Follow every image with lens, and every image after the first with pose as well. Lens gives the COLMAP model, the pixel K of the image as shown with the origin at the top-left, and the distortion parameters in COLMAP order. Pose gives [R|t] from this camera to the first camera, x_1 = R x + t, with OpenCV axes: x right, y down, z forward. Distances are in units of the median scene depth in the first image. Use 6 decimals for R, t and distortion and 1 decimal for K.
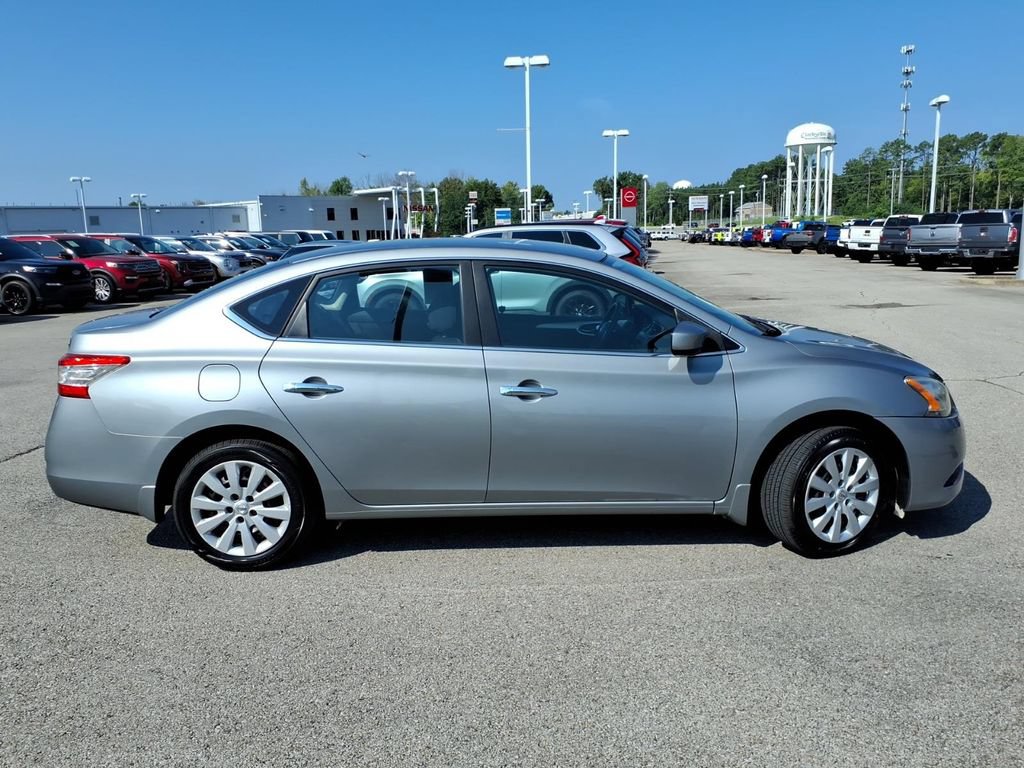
lens RADIAL K [[832.5, 0, 512.0], [0, 832.5, 384.0], [0, 0, 1]] dist [0.017293, -0.002853]
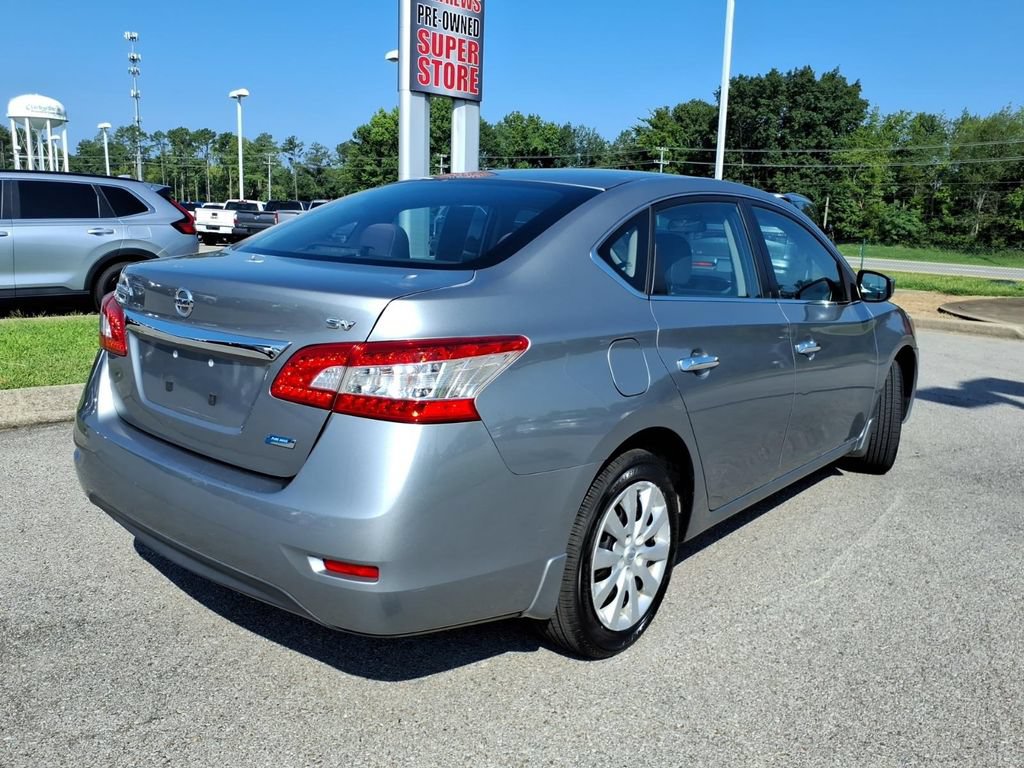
lens RADIAL K [[832.5, 0, 512.0], [0, 832.5, 384.0], [0, 0, 1]] dist [0.017293, -0.002853]
pose [[0.670326, -0.100063, 0.735290, -0.092022], [0.088509, 0.994575, 0.054659, -0.003114], [-0.736770, 0.028440, 0.675545, 0.066109]]
